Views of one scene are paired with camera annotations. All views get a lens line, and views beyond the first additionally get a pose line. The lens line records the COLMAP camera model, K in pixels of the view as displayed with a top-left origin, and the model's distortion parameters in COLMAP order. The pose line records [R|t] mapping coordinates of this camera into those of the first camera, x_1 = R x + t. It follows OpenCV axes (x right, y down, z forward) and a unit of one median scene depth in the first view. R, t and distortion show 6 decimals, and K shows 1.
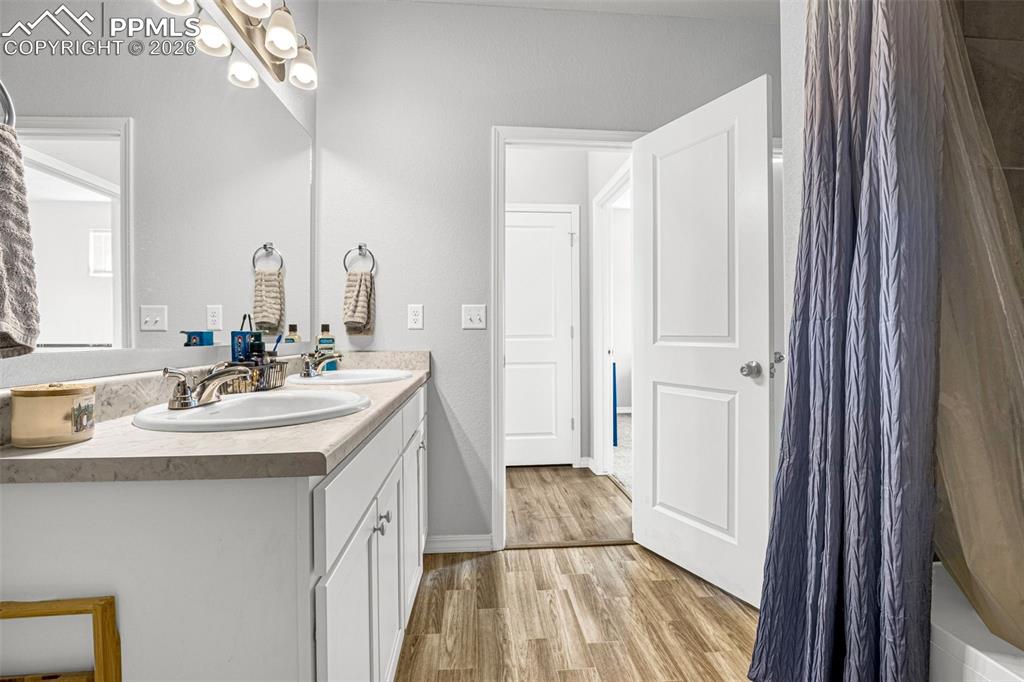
lens RADIAL K [[444.2, 0, 514.9], [0, 444.2, 341.8], [0, 0, 1]] dist [-0.000626, -0.000253]
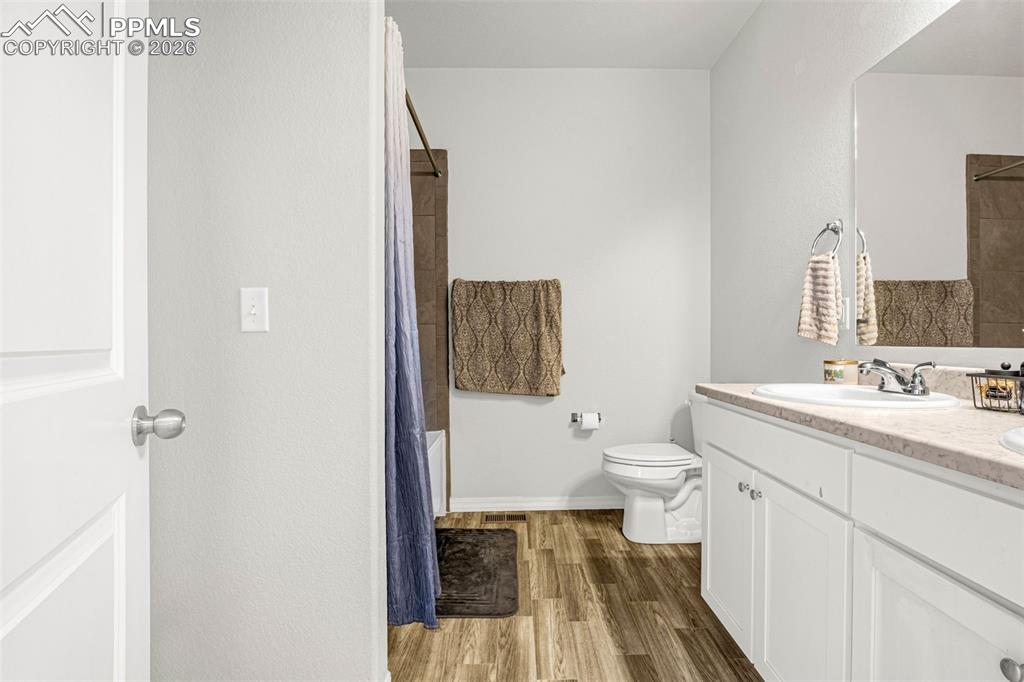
lens RADIAL K [[444.2, 0, 514.9], [0, 444.2, 341.8], [0, 0, 1]] dist [-0.000626, -0.000253]
pose [[-0.995247, 0.008428, 0.097018, 0.091151], [0.010138, 0.999802, 0.017149, -0.017504], [-0.096854, 0.018051, -0.995135, 2.039337]]
